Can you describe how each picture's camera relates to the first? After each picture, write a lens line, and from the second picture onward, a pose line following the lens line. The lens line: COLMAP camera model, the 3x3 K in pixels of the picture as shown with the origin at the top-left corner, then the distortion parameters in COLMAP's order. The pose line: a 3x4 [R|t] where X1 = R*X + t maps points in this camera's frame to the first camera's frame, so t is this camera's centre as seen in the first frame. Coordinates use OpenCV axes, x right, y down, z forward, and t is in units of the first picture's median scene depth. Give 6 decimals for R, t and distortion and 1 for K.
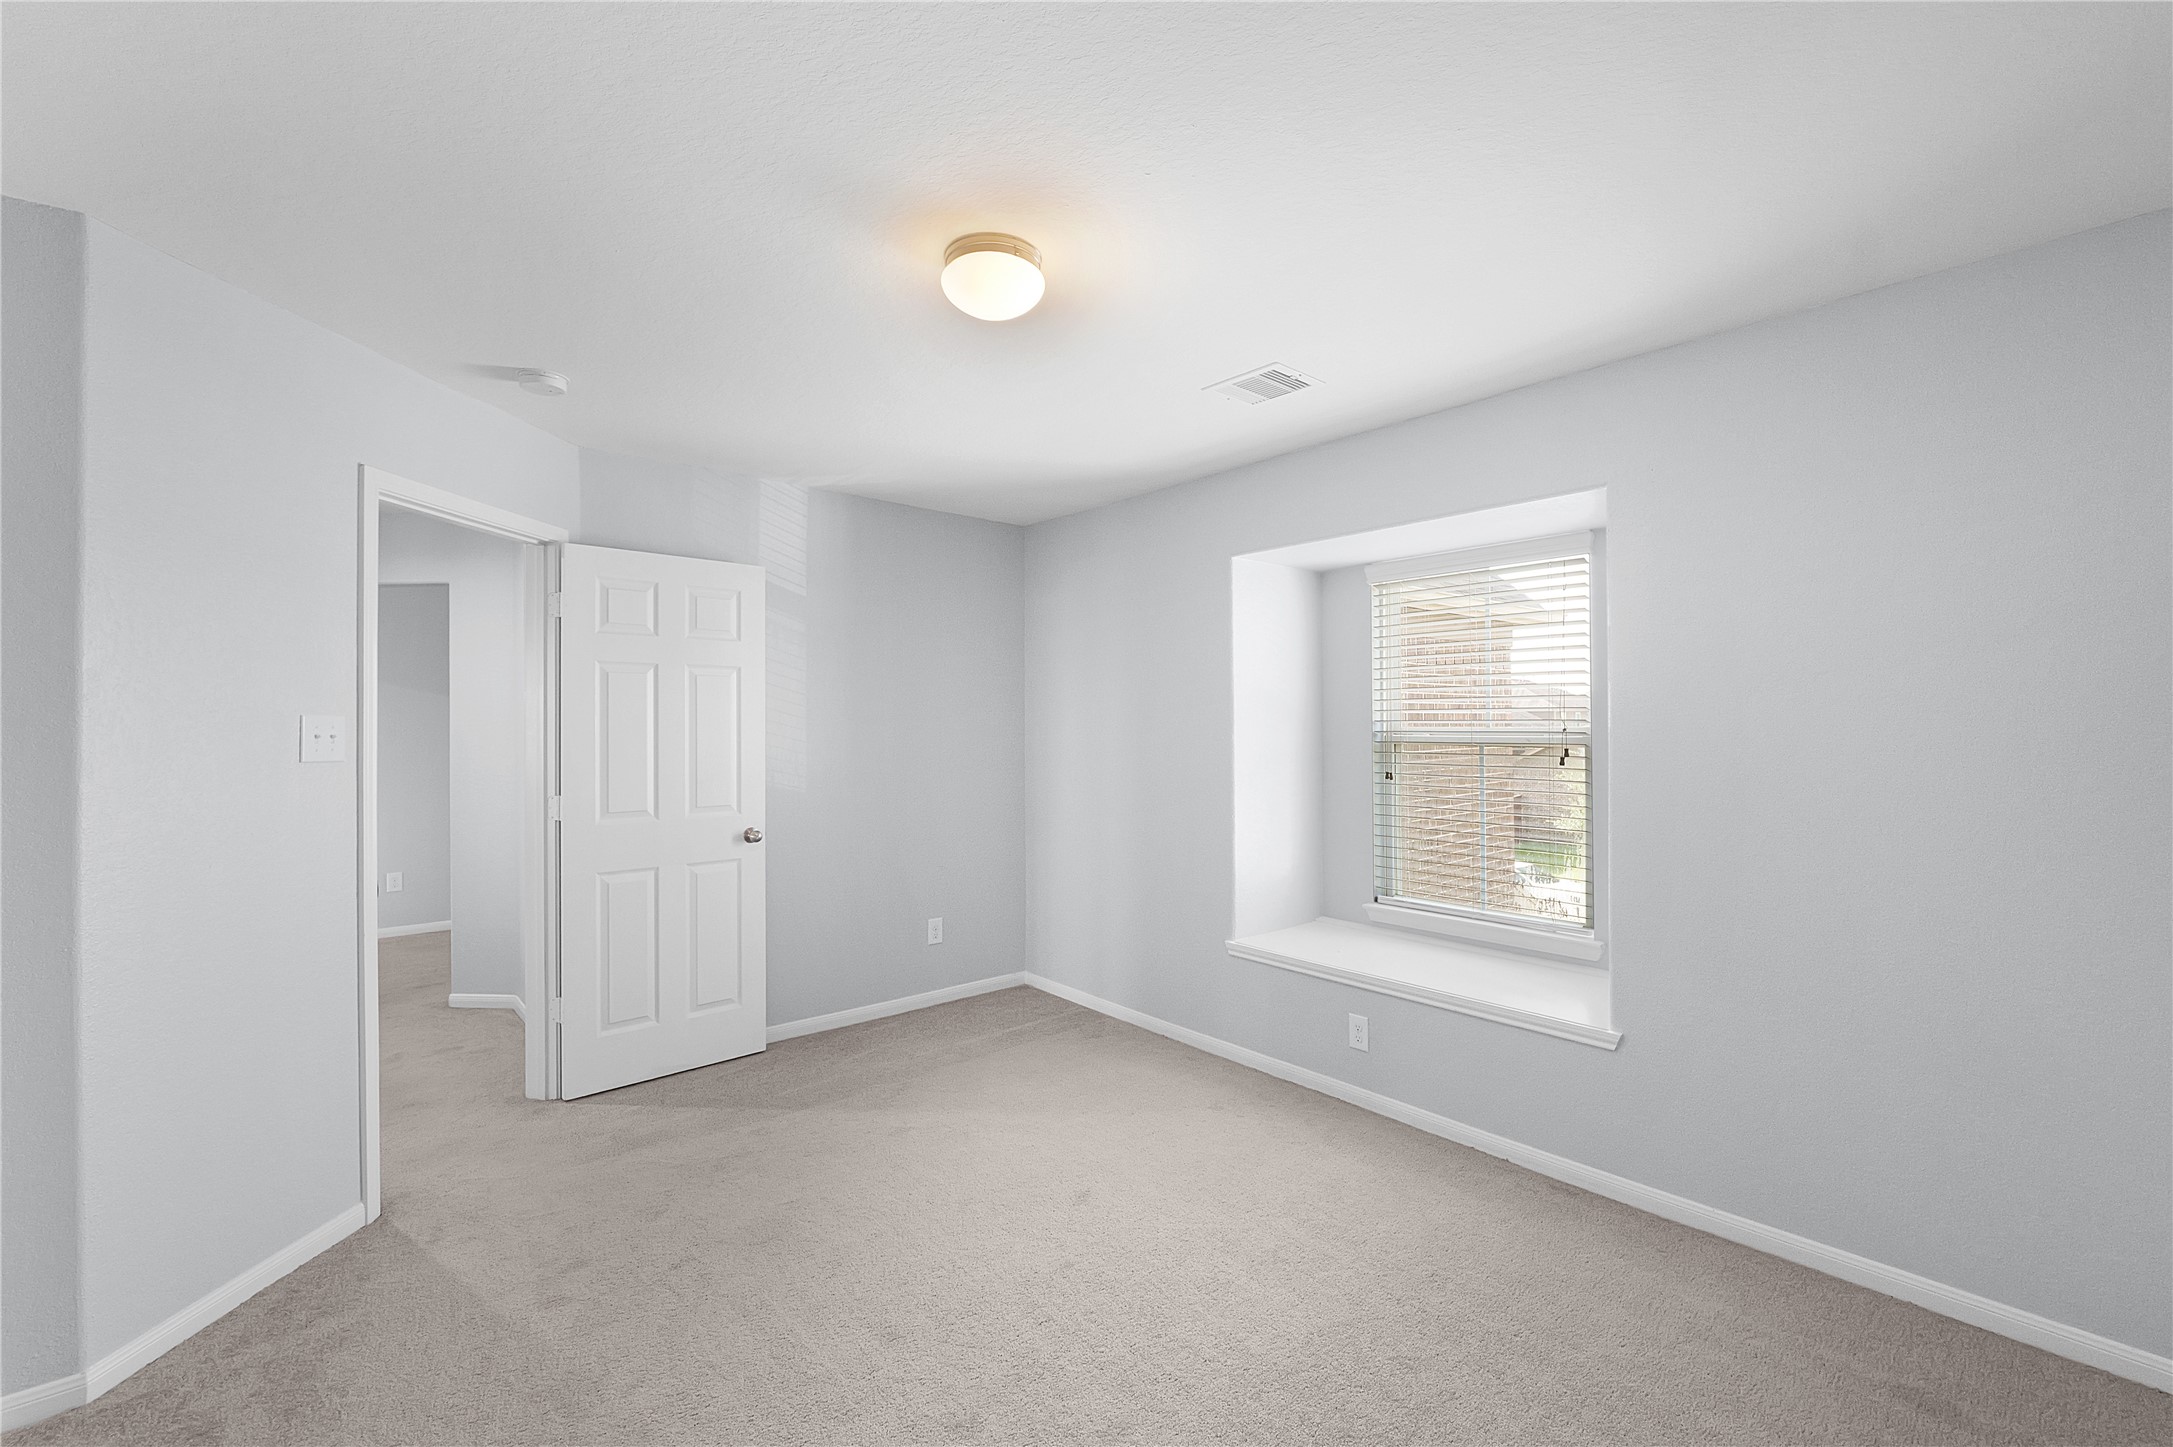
lens RADIAL K [[902.8, 0, 1084.1], [0, 902.8, 722.1], [0, 0, 1]] dist [-0.005059, -0.000002]
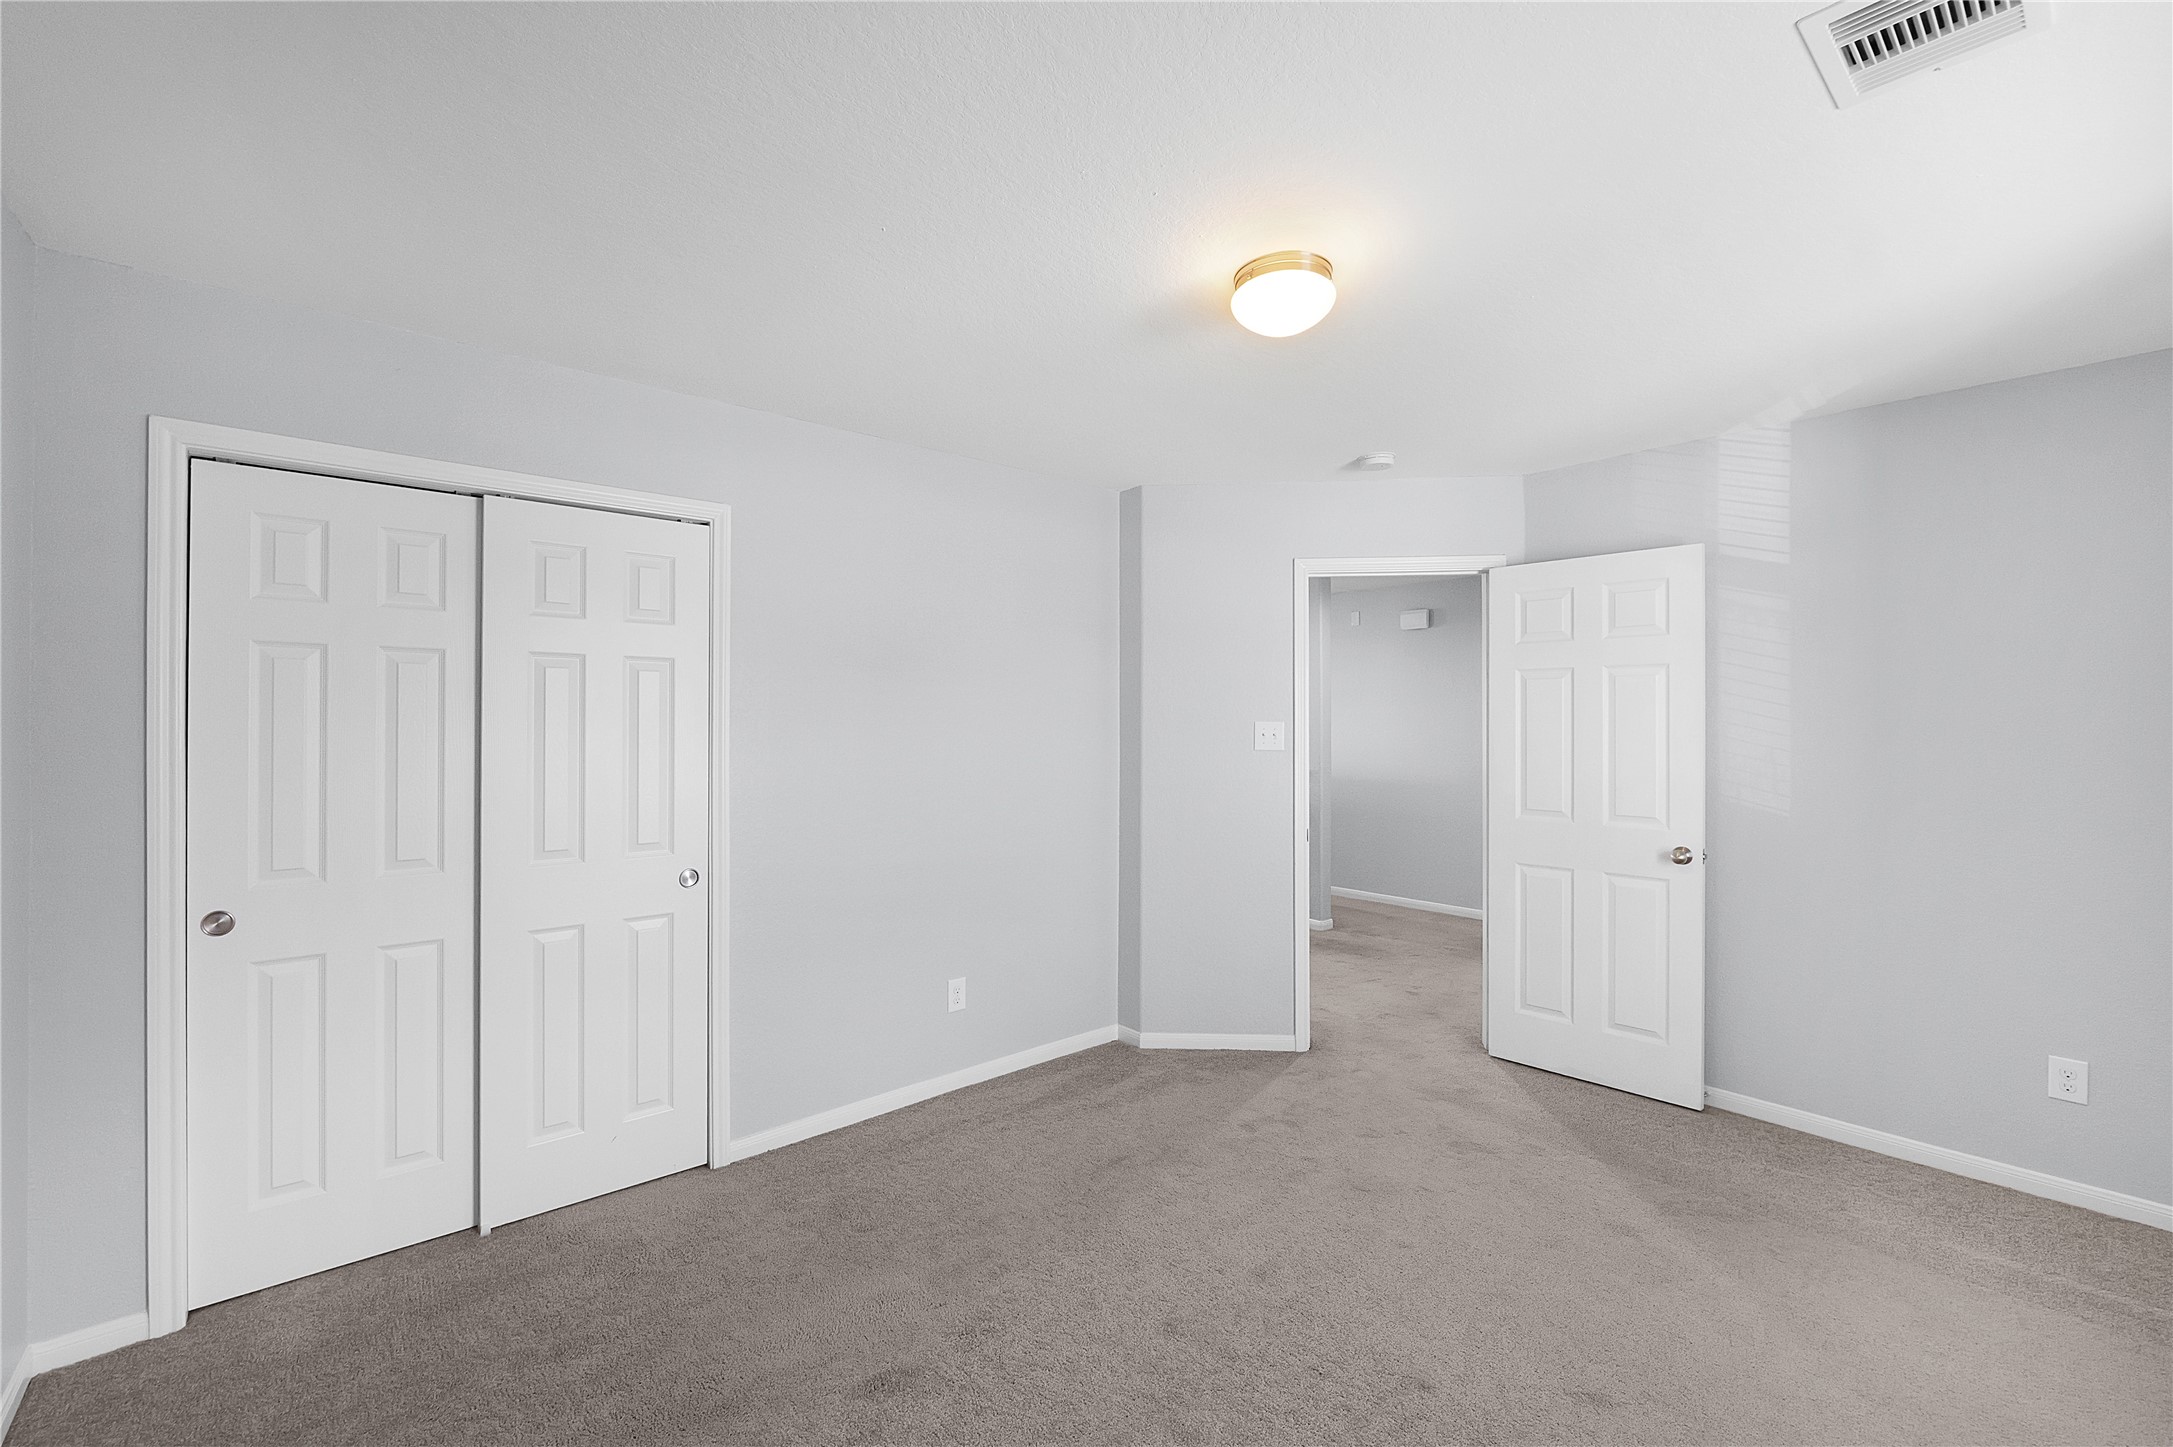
lens RADIAL K [[915.0, 0, 1086.8], [0, 915.0, 715.6], [0, 0, 1]] dist [-0.000305, 0.000112]
pose [[0.008638, -0.000450, -0.999963, 0.572841], [0.005140, 0.999987, -0.000406, -0.014560], [0.999949, -0.005136, 0.008640, 0.467809]]
